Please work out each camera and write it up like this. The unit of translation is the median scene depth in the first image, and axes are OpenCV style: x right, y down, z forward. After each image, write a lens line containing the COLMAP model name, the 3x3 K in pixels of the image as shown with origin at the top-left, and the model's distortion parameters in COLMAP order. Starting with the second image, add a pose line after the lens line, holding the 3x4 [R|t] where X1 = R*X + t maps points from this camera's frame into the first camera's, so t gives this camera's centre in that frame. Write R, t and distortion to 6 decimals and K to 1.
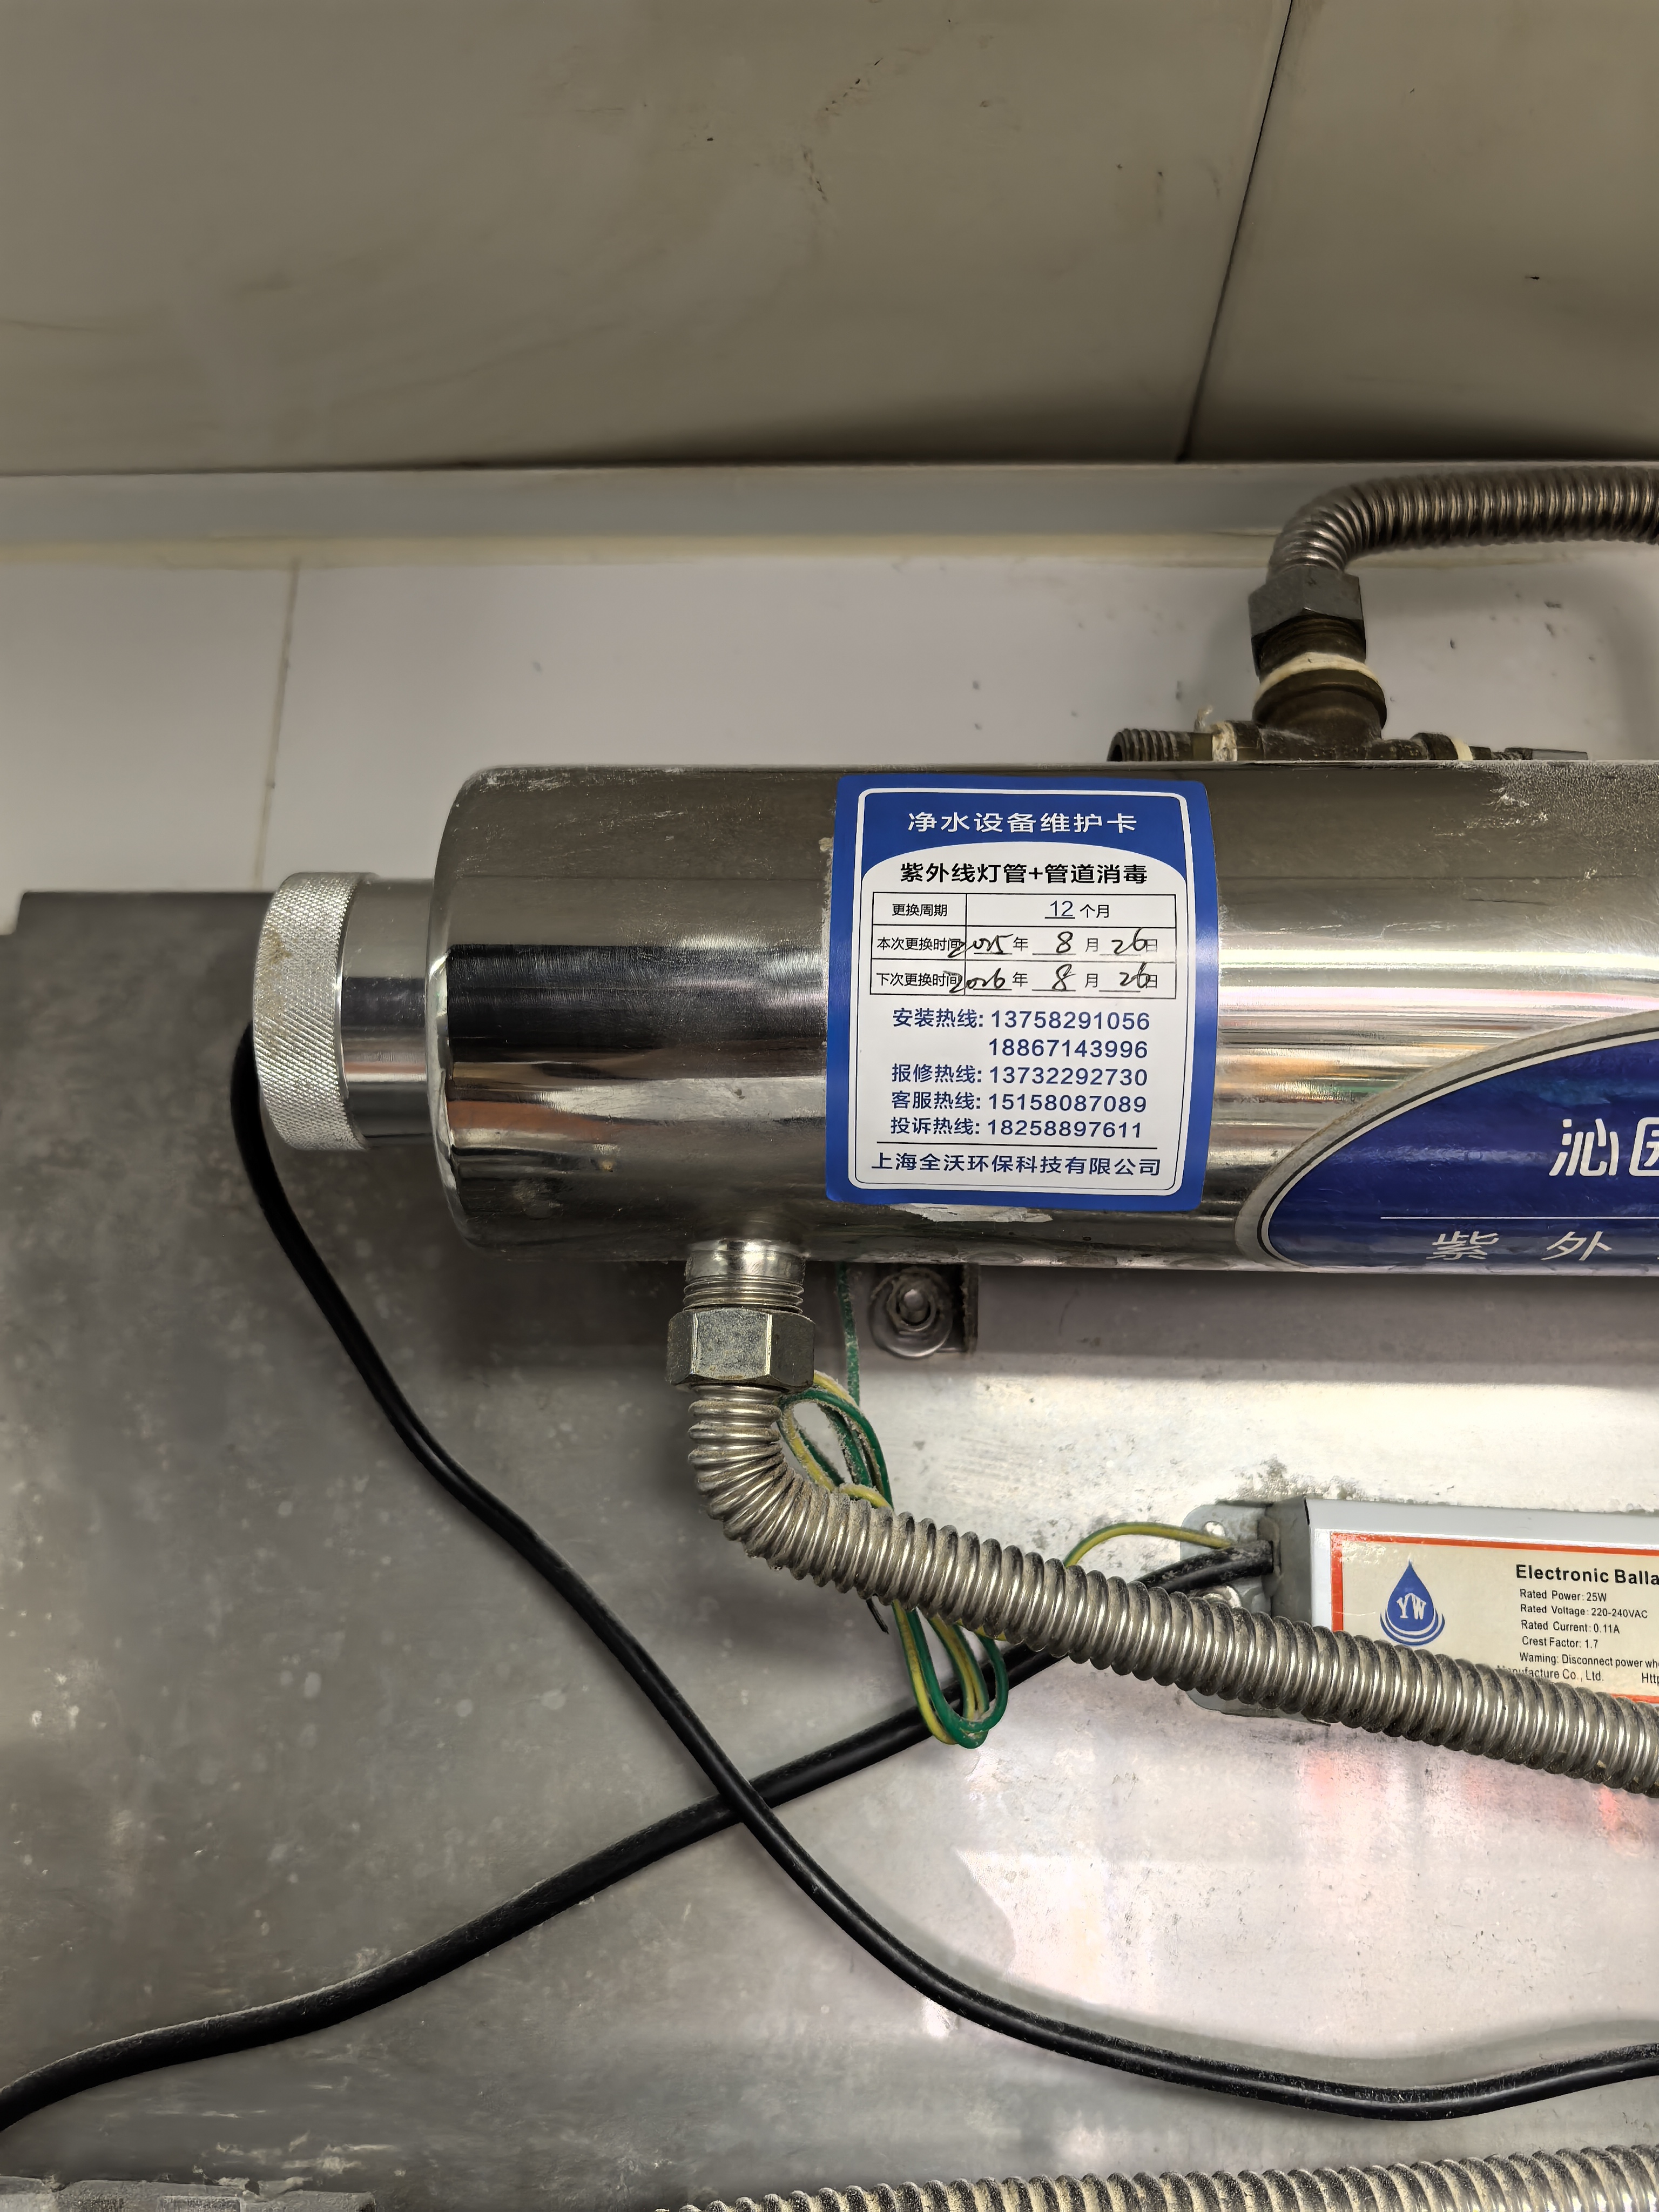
lens RADIAL K [[1809.5, 0, 823.1], [0, 1809.5, 1085.6], [0, 0, 1]] dist [0.015896, -0.054646]
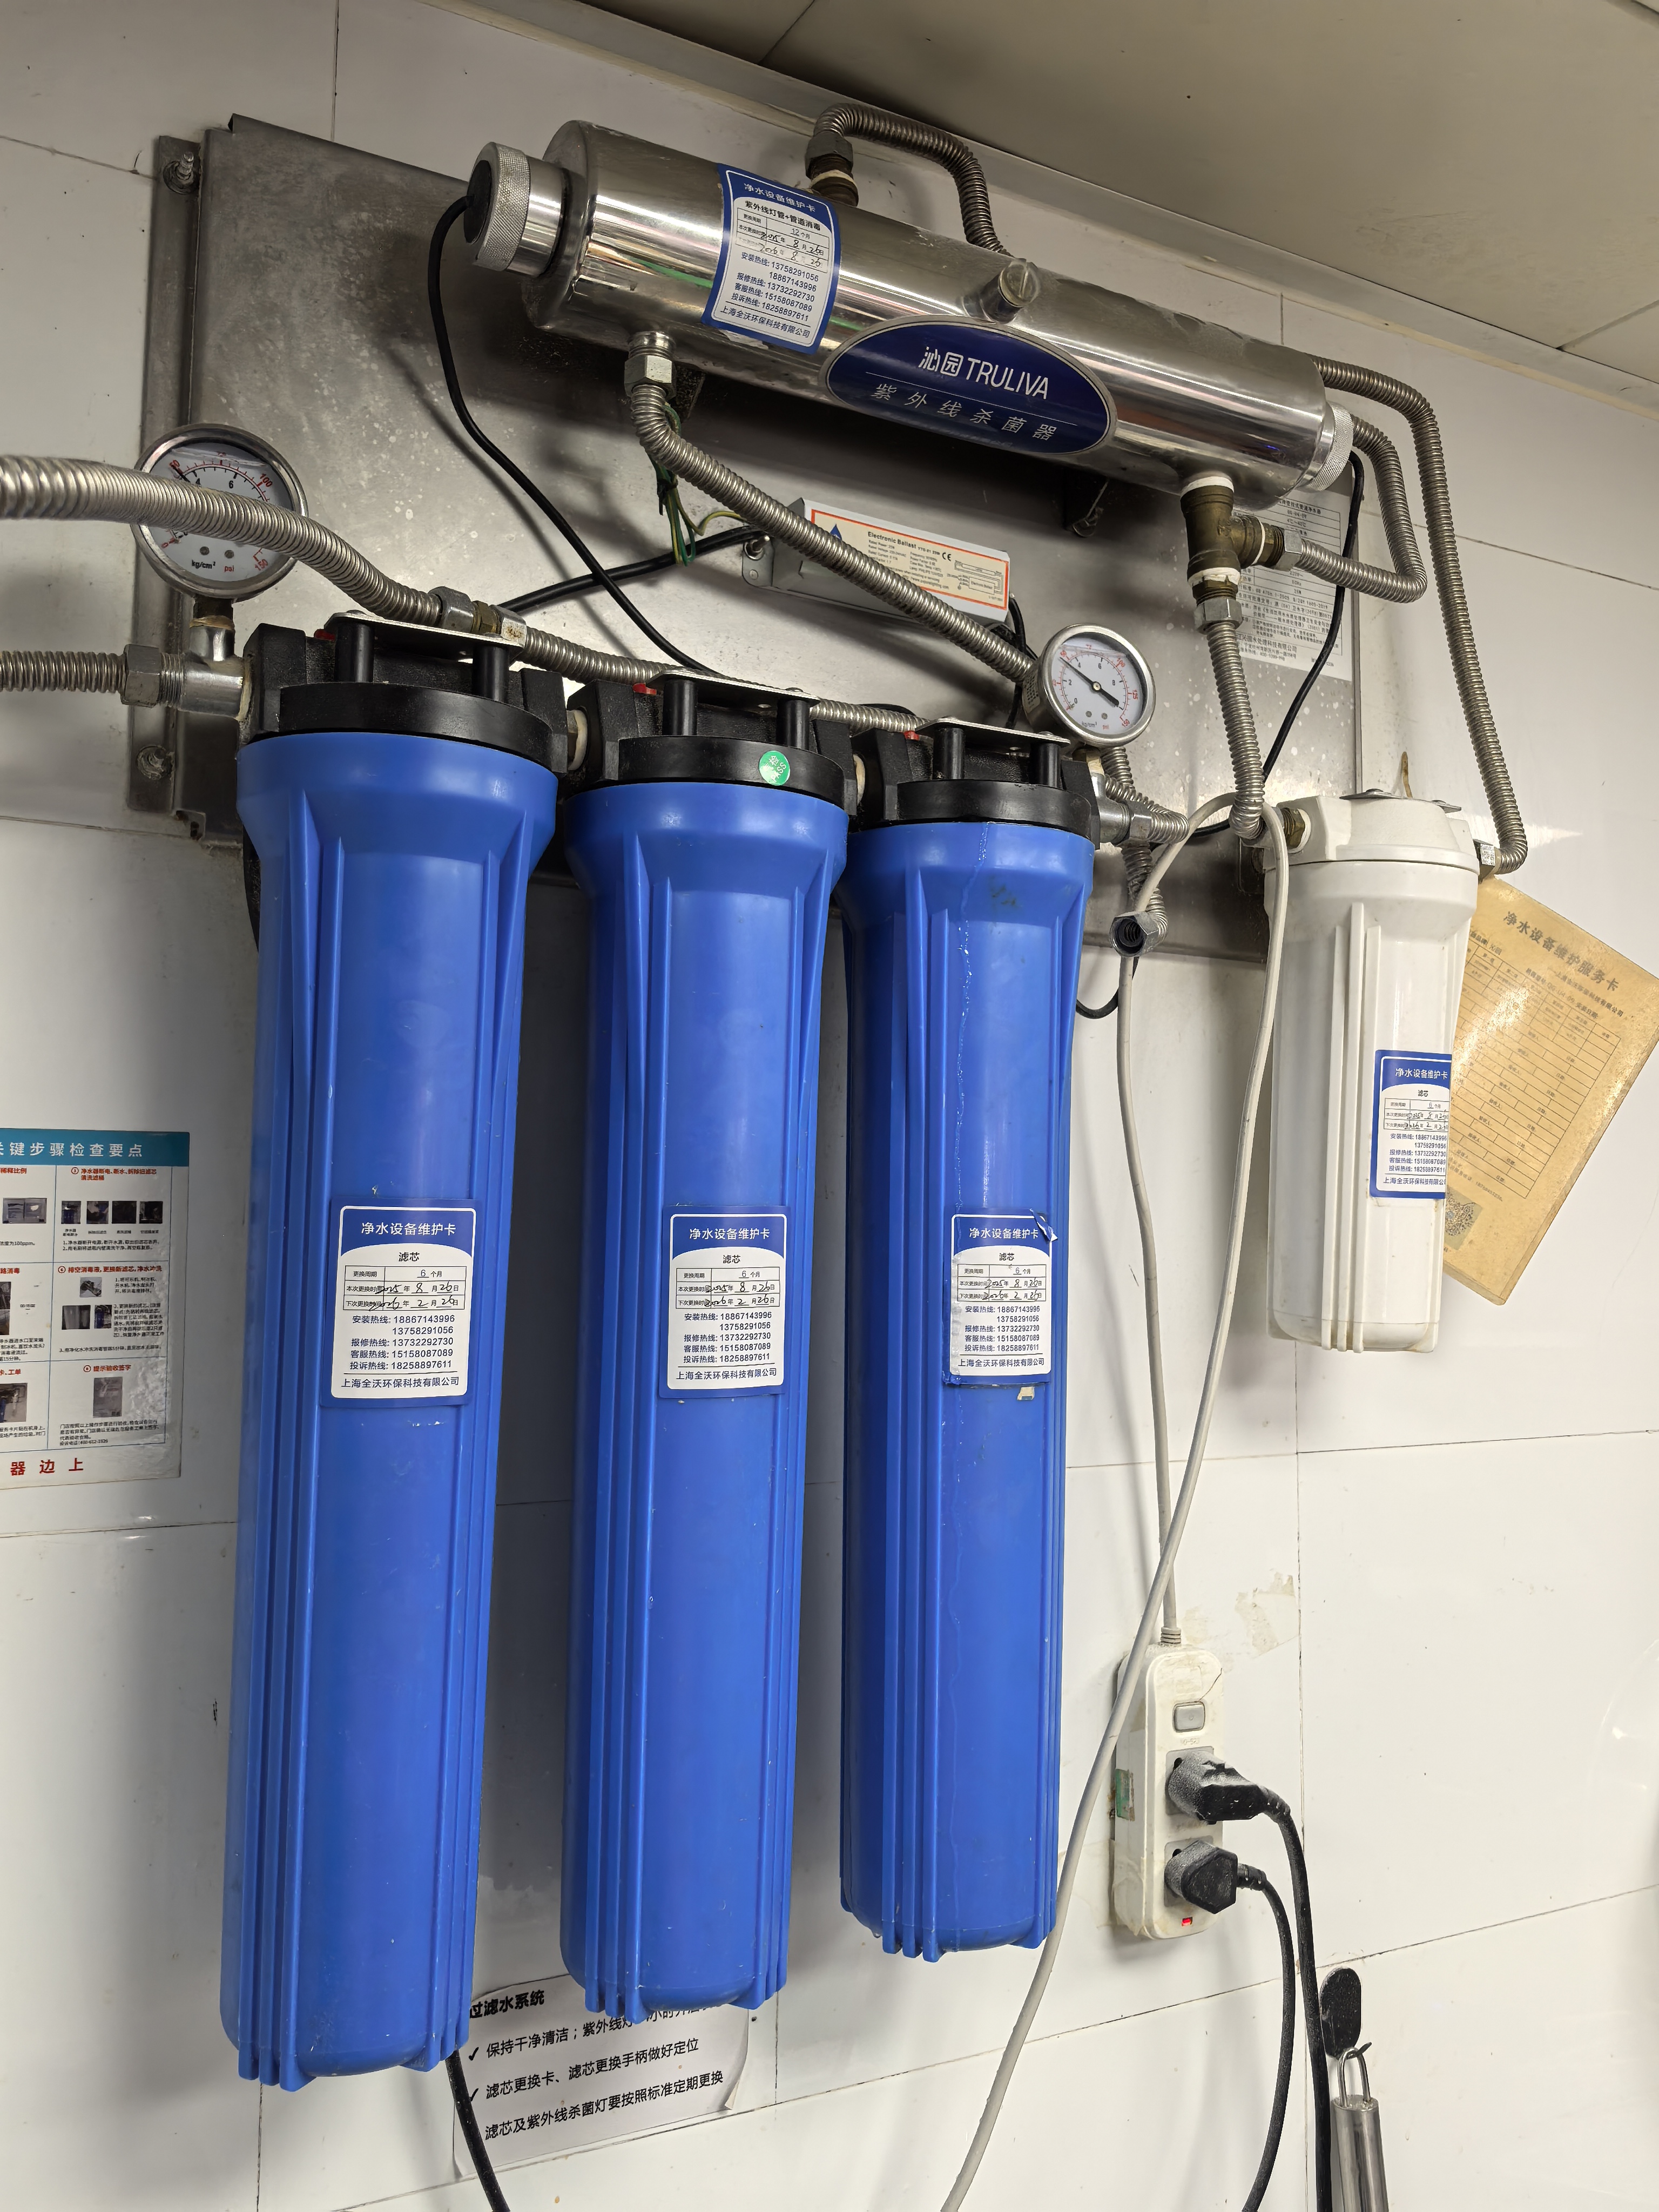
lens RADIAL K [[1809.5, 0, 849.7], [0, 1809.5, 1094.1], [0, 0, 1]] dist [0.015896, -0.054646]
pose [[0.849412, 0.025970, 0.527091, -1.228888], [-0.137240, 0.975294, 0.173111, 0.701818], [-0.509572, -0.219381, 0.831990, -1.694934]]
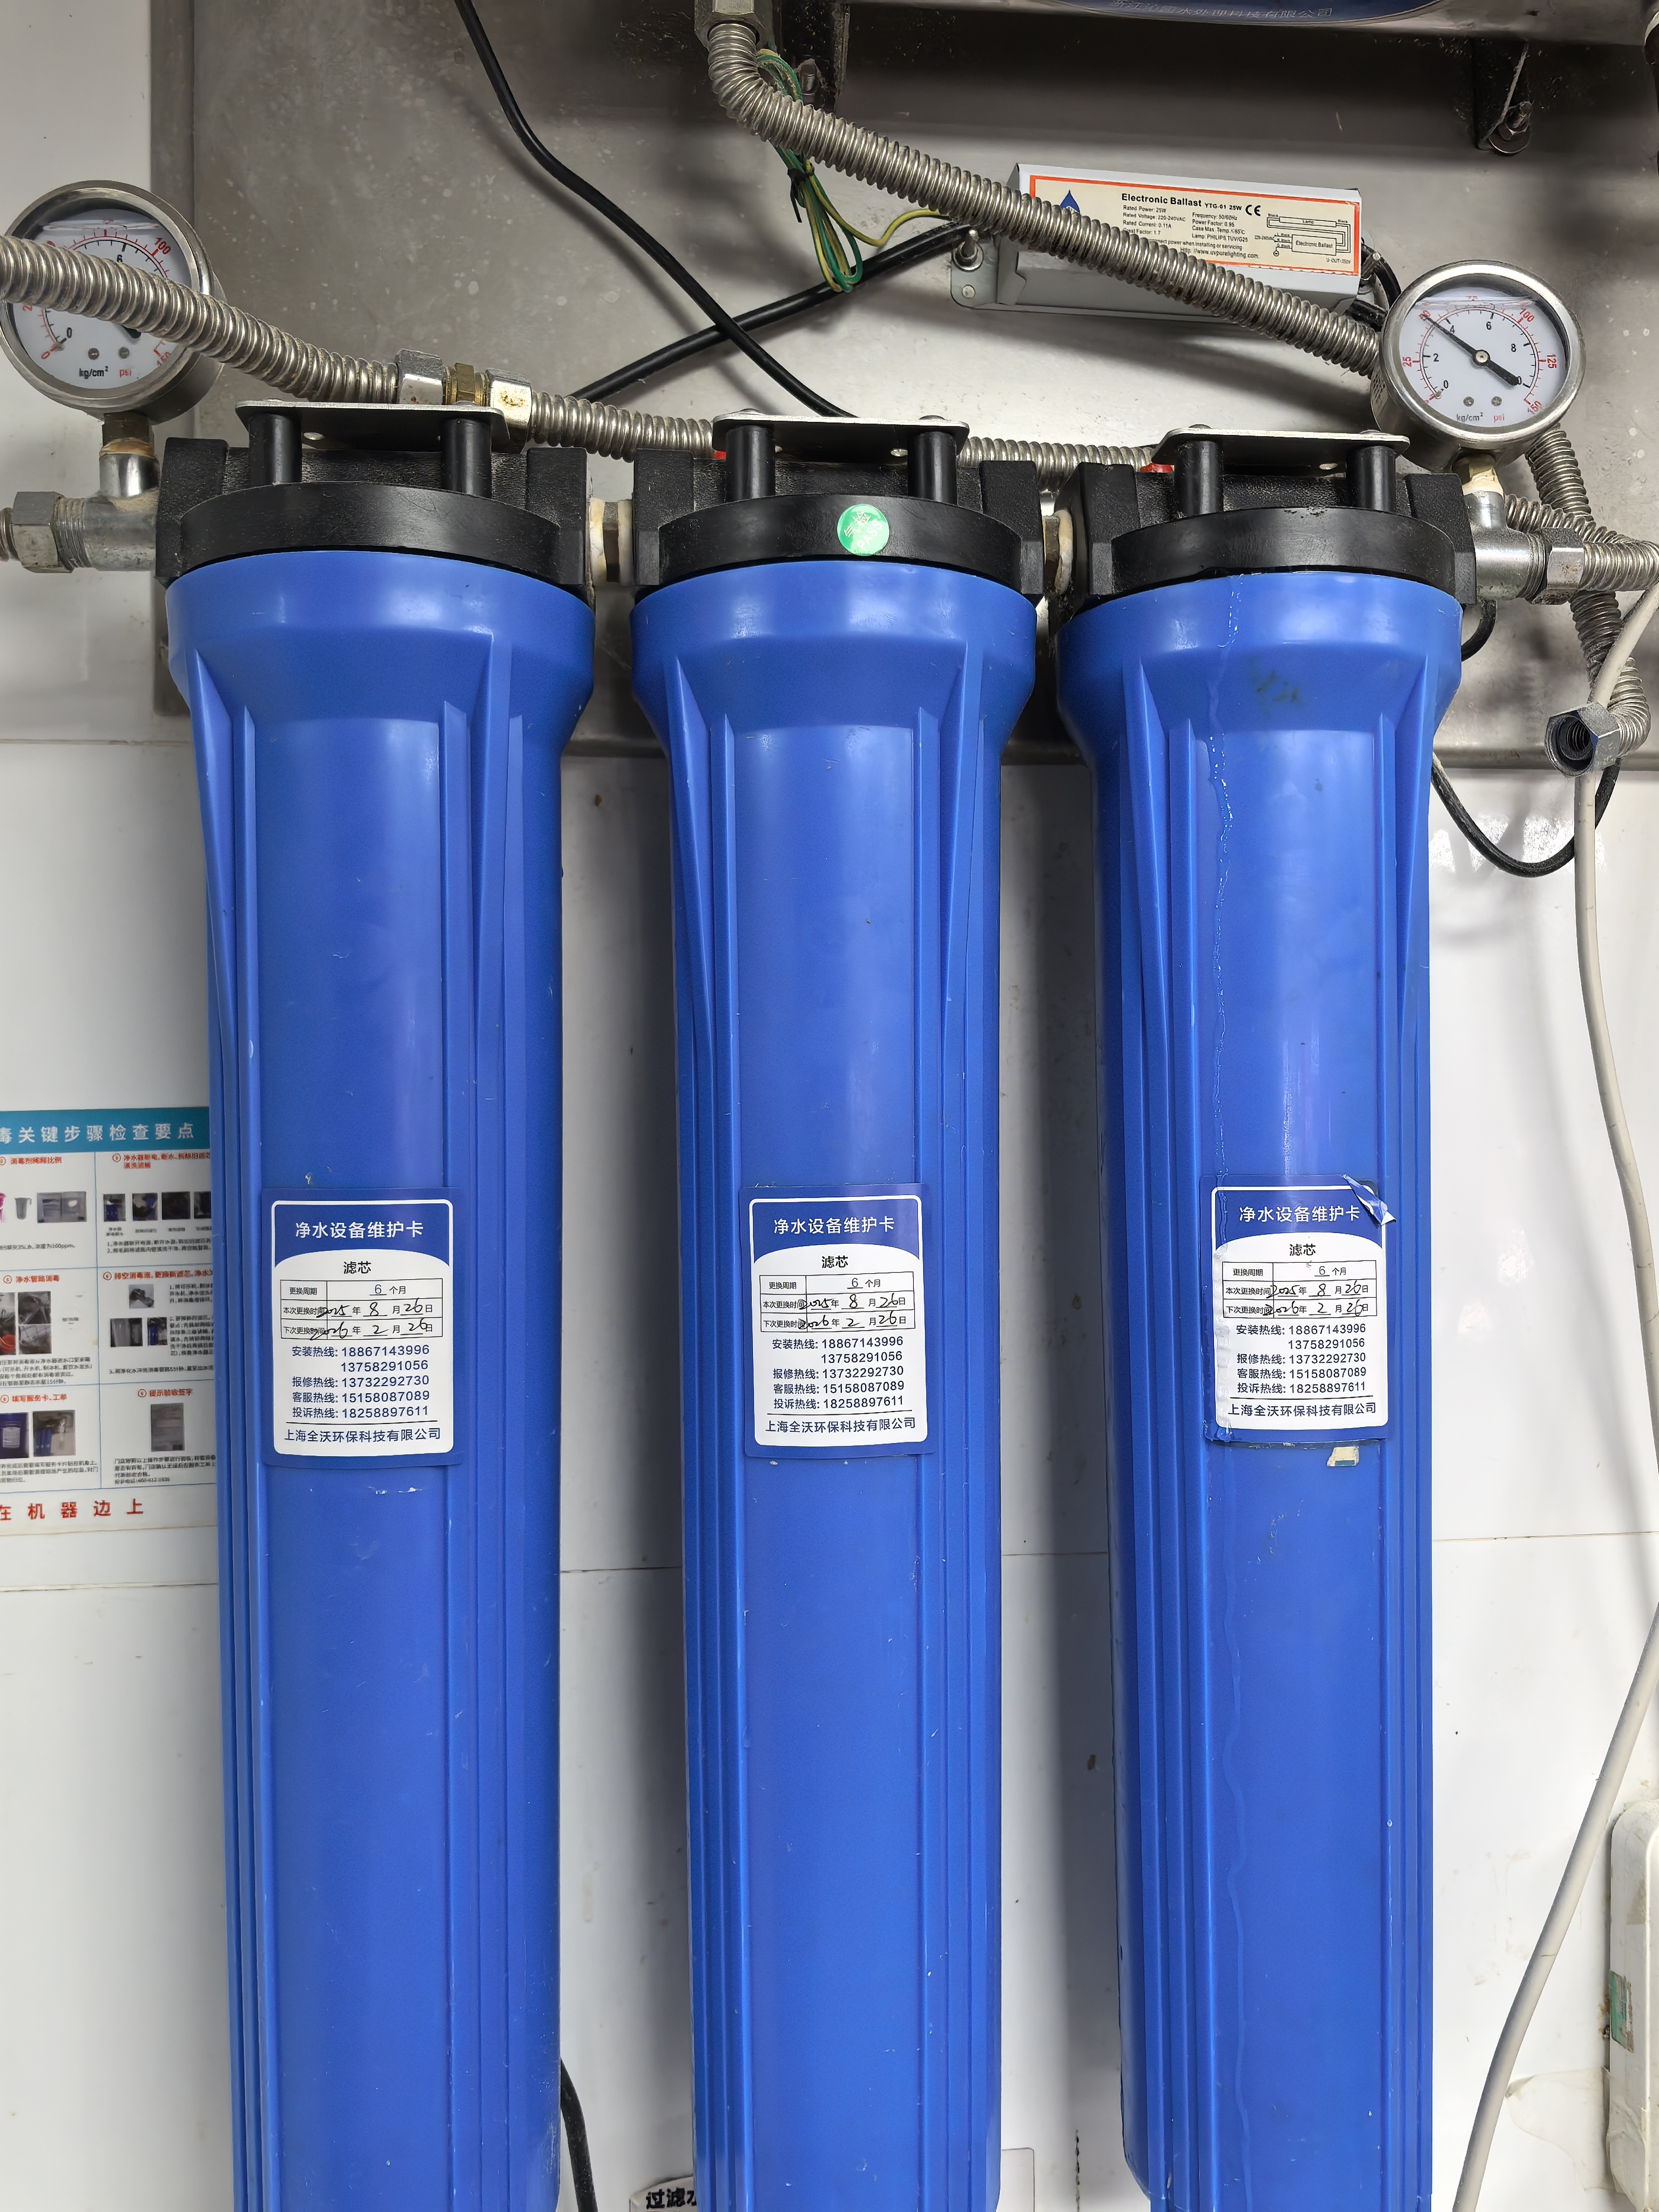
lens RADIAL K [[1809.5, 0, 852.4], [0, 1809.5, 1148.7], [0, 0, 1]] dist [0.015896, -0.054646]
pose [[0.988253, -0.032770, 0.149269, -0.251757], [-0.007753, 0.964731, 0.263122, 0.823210], [-0.152627, -0.261188, 0.953145, -1.190137]]
